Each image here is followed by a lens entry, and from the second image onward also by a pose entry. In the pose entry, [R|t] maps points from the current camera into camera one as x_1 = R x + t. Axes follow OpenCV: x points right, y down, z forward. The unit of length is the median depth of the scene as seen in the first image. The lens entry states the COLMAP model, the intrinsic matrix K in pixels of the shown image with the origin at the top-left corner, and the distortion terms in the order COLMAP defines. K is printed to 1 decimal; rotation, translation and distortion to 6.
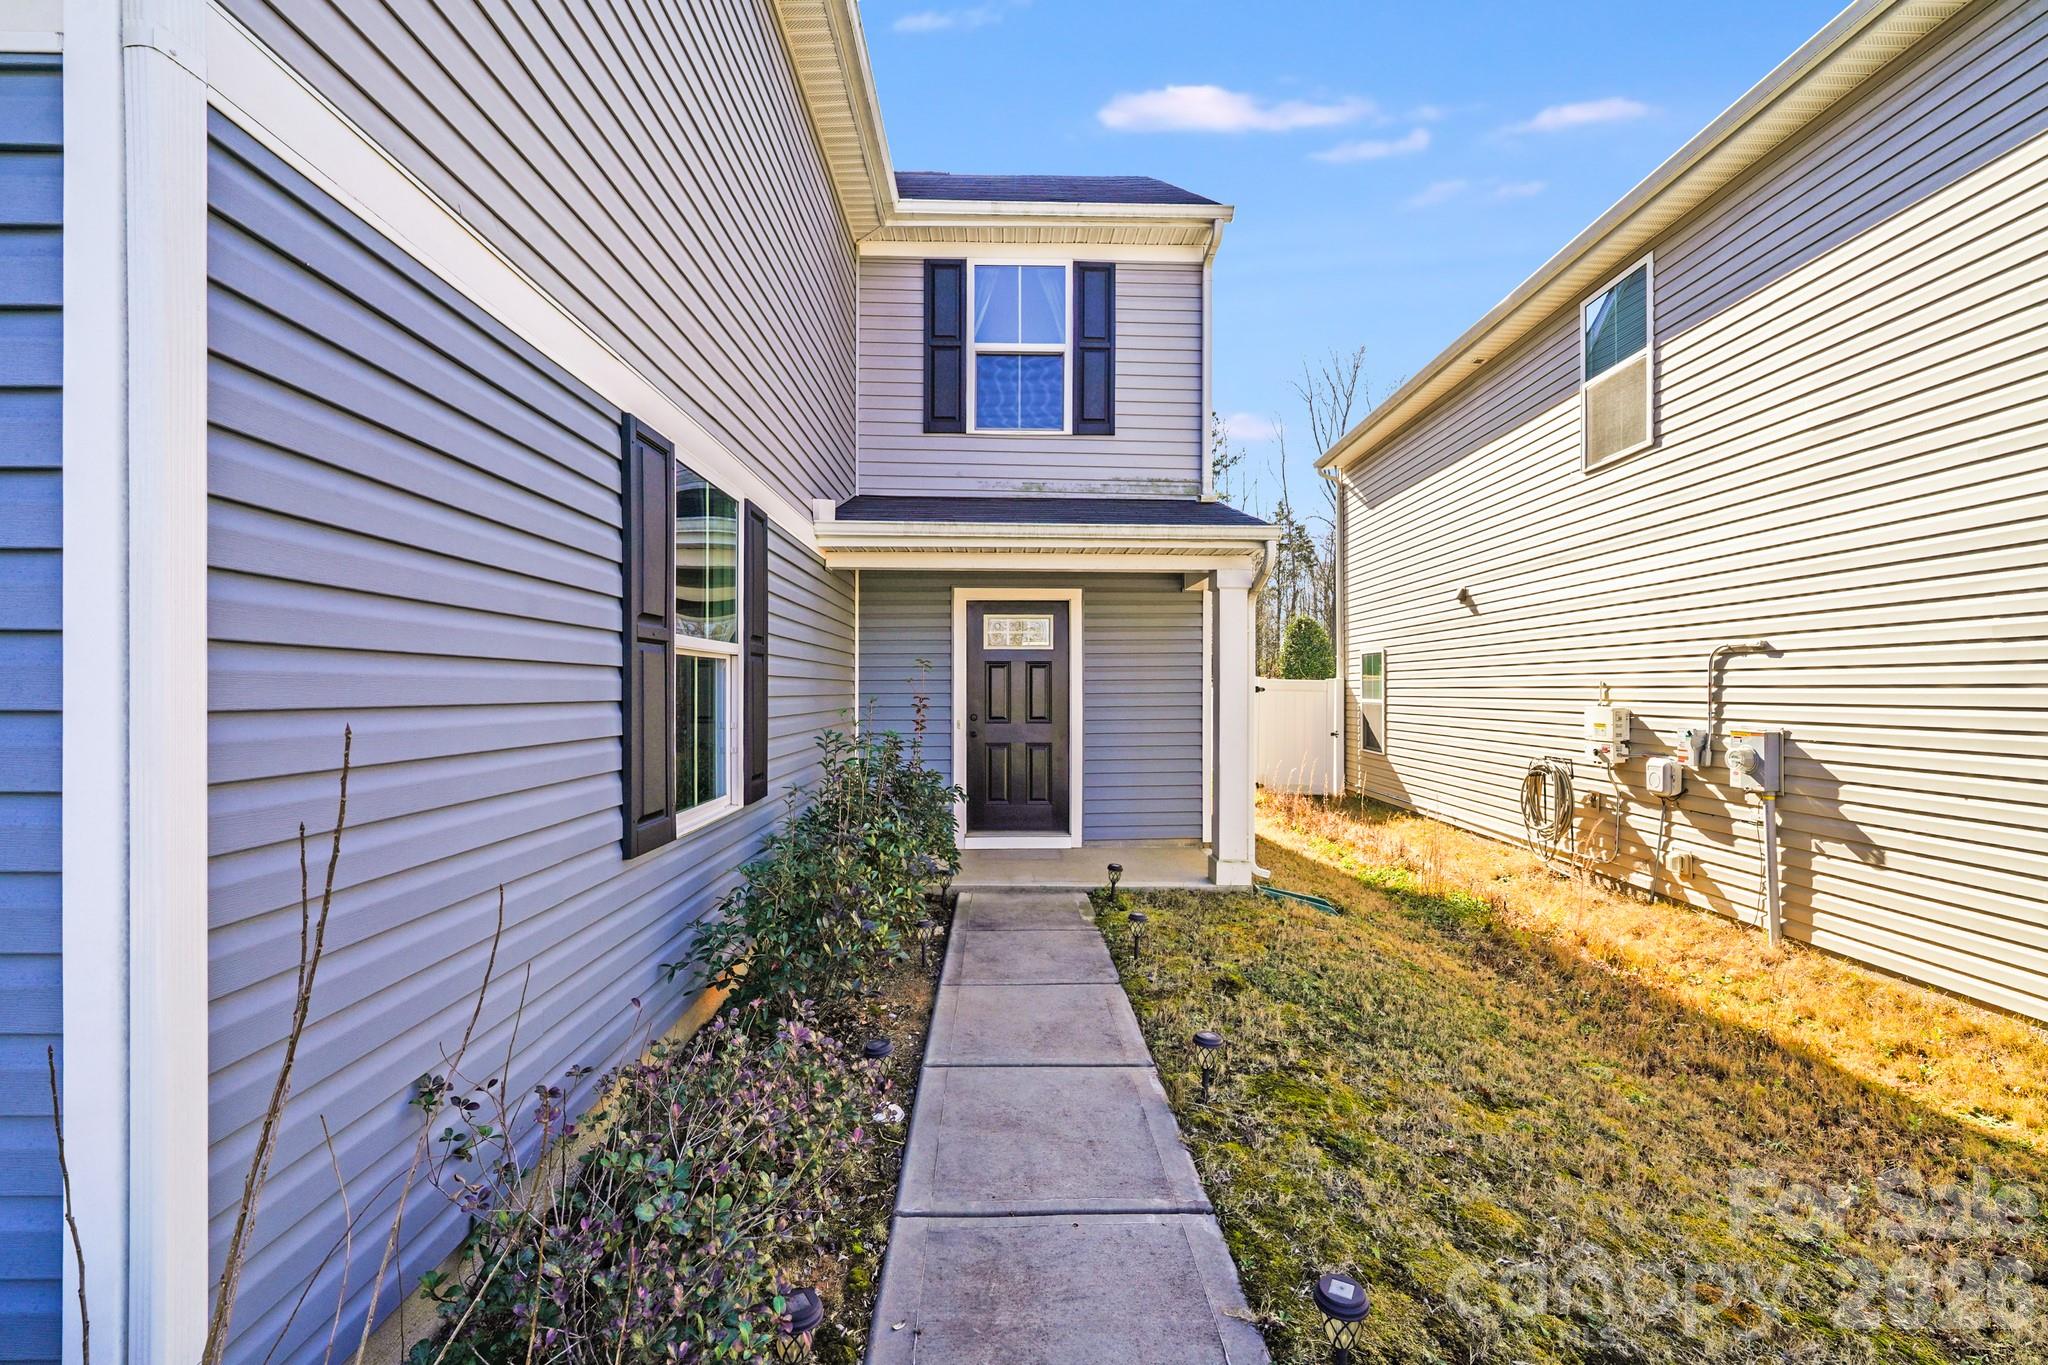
lens RADIAL K [[847.7, 0, 1031.2], [0, 847.7, 706.4], [0, 0, 1]] dist [-0.002339, -0.000183]
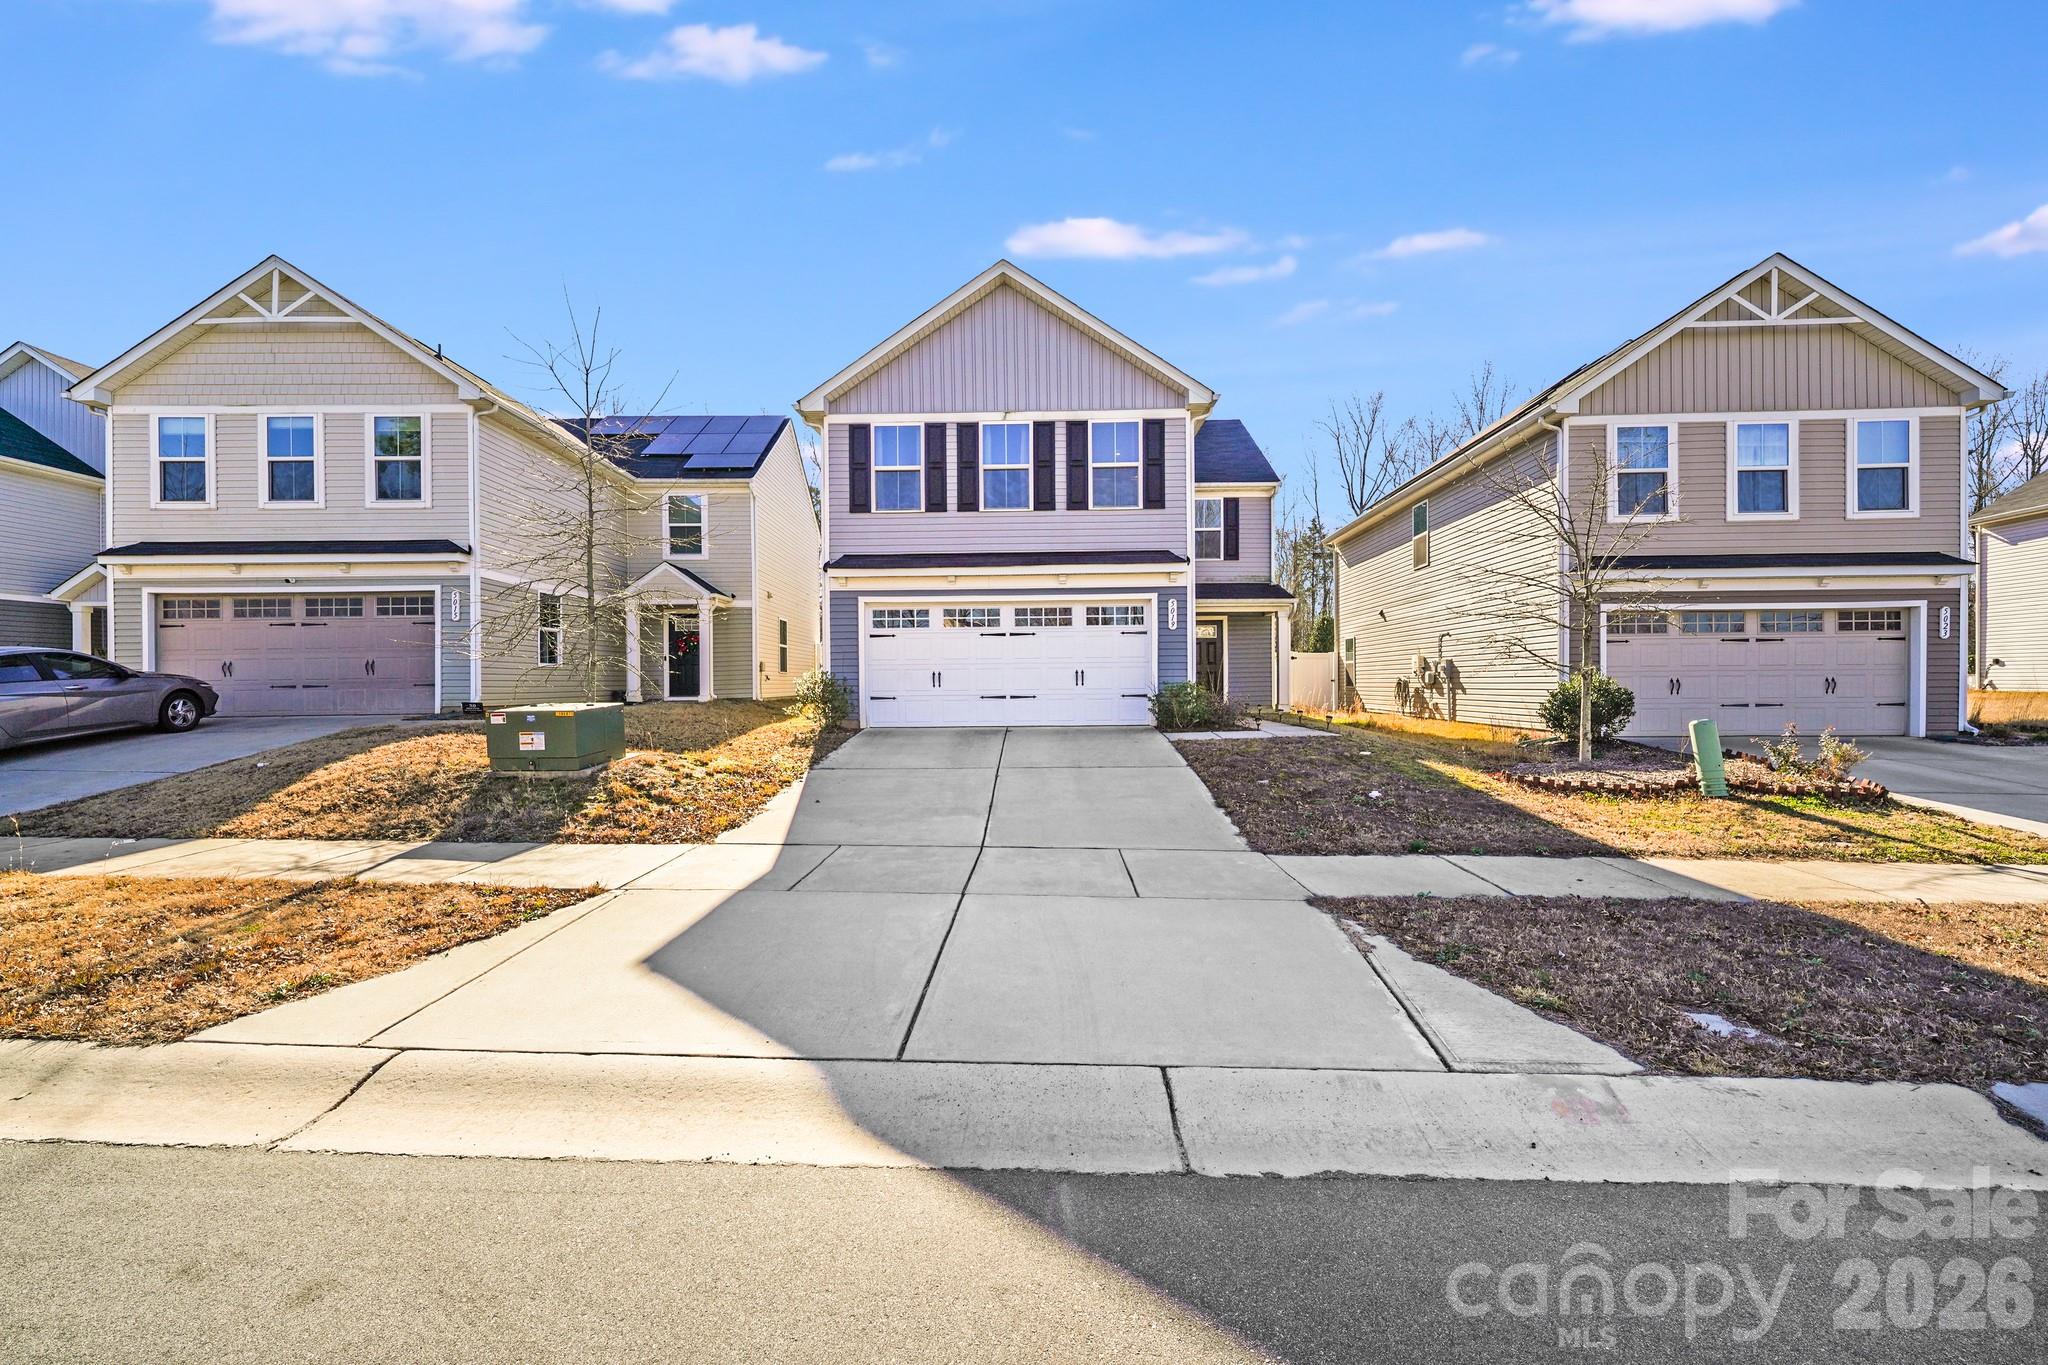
lens RADIAL K [[829.9, 0, 1020.4], [0, 829.9, 693.9], [0, 0, 1]] dist [-0.003289, -0.000343]
pose [[0.998184, -0.007717, -0.059749, -0.456586], [0.007388, 0.999956, -0.005739, 0.127553], [0.059791, 0.005287, 0.998197, -1.746941]]
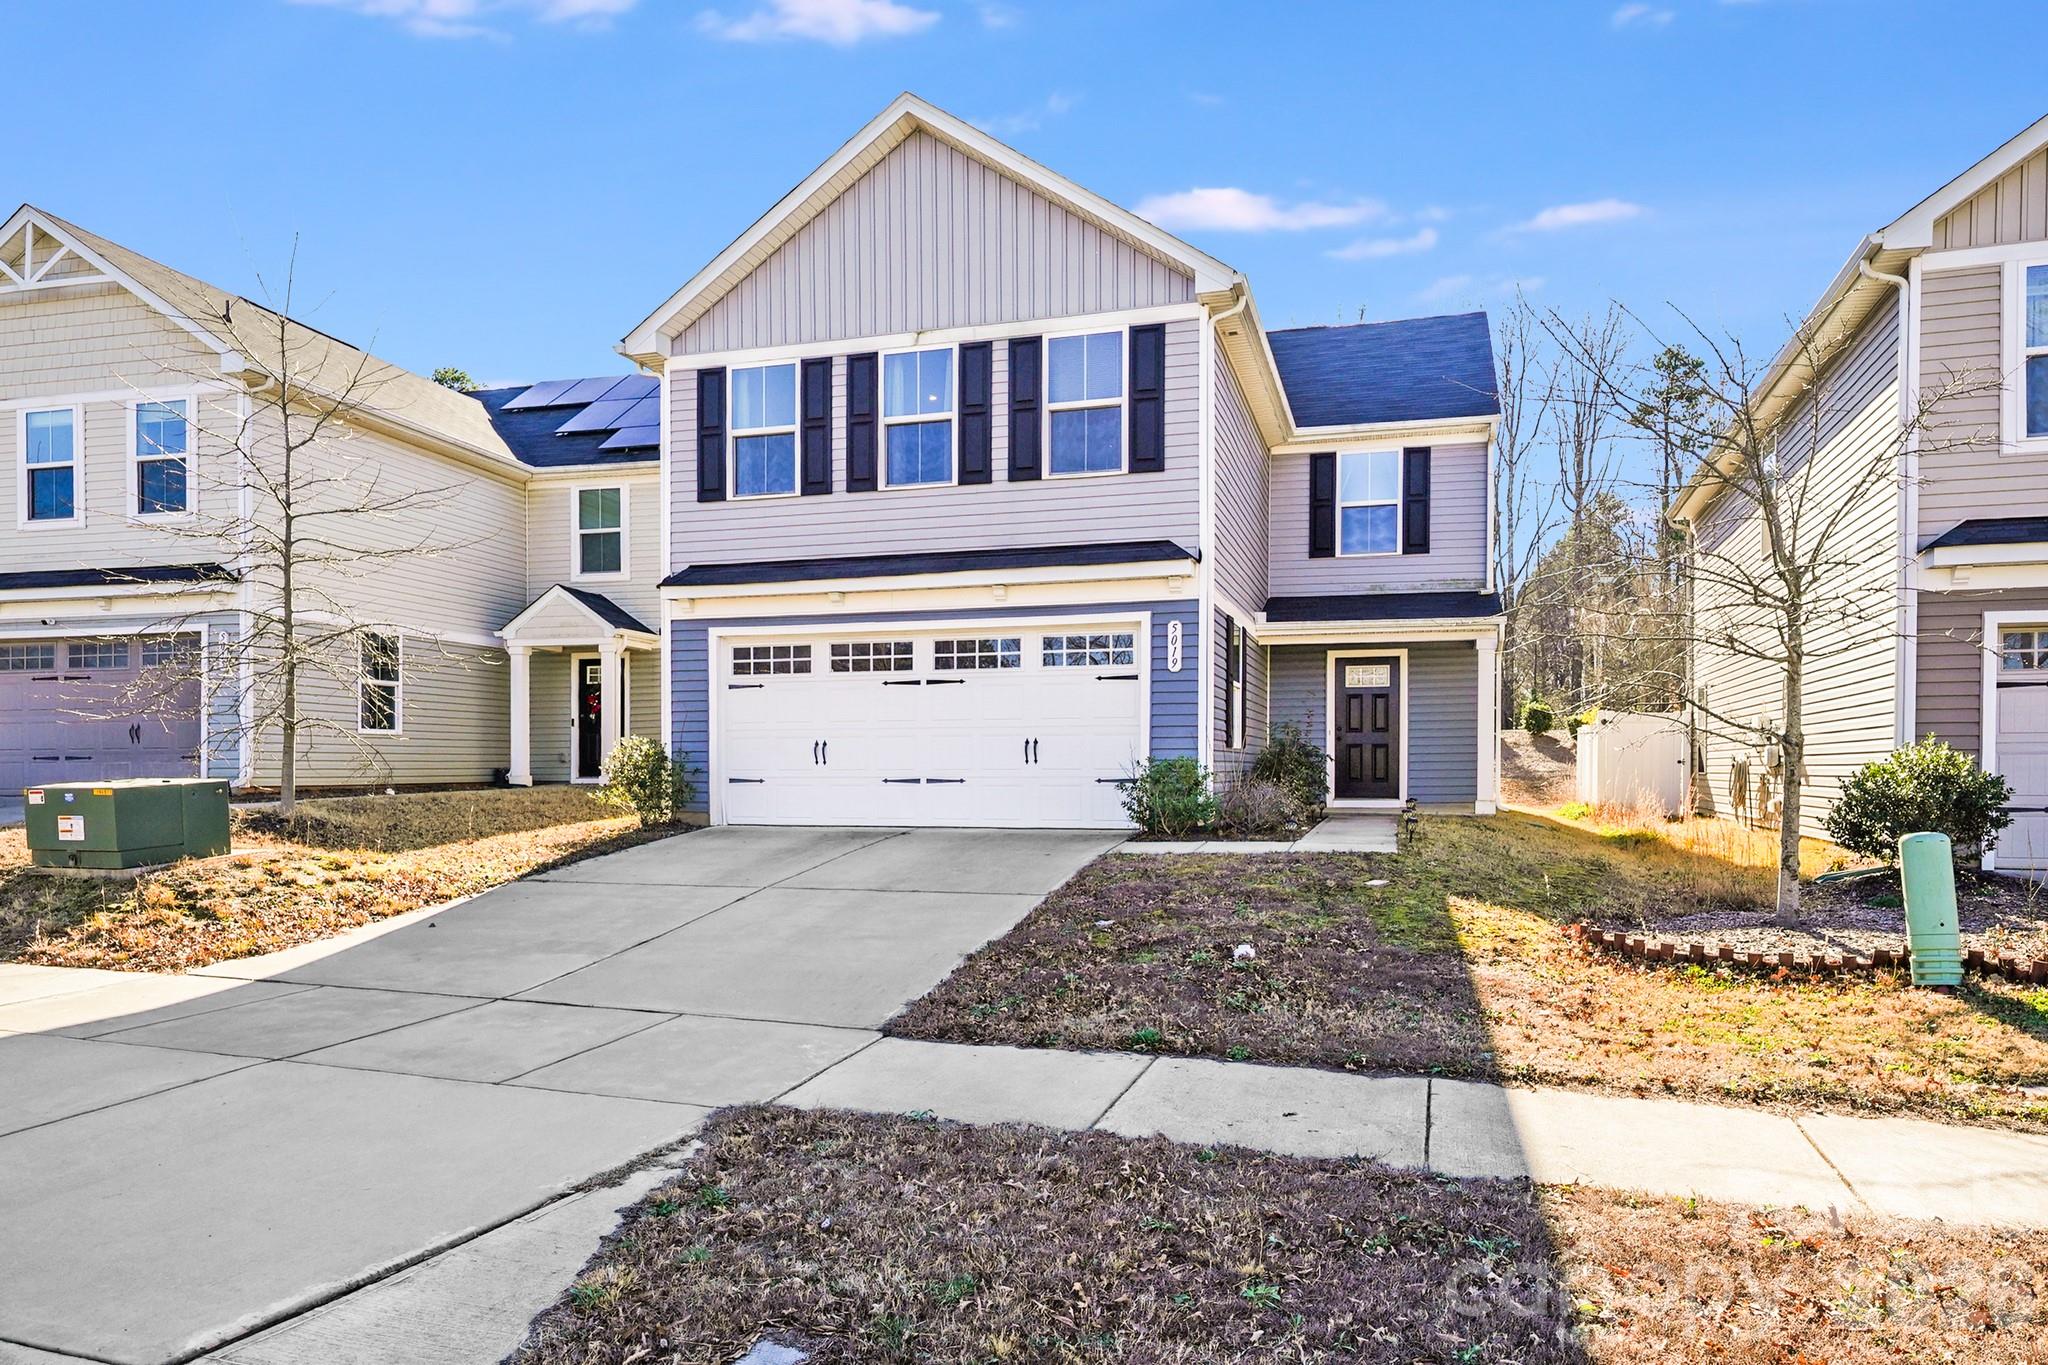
lens RADIAL K [[1291.4, 0, 1022.8], [0, 1291.4, 791.7], [0, 0, 1]] dist [-0.001855, 0.003043]
pose [[0.947512, 0.005263, -0.319678, 0.153315], [-0.005365, 0.999985, 0.000562, 0.137938], [0.319676, 0.001183, 0.947526, -1.584260]]
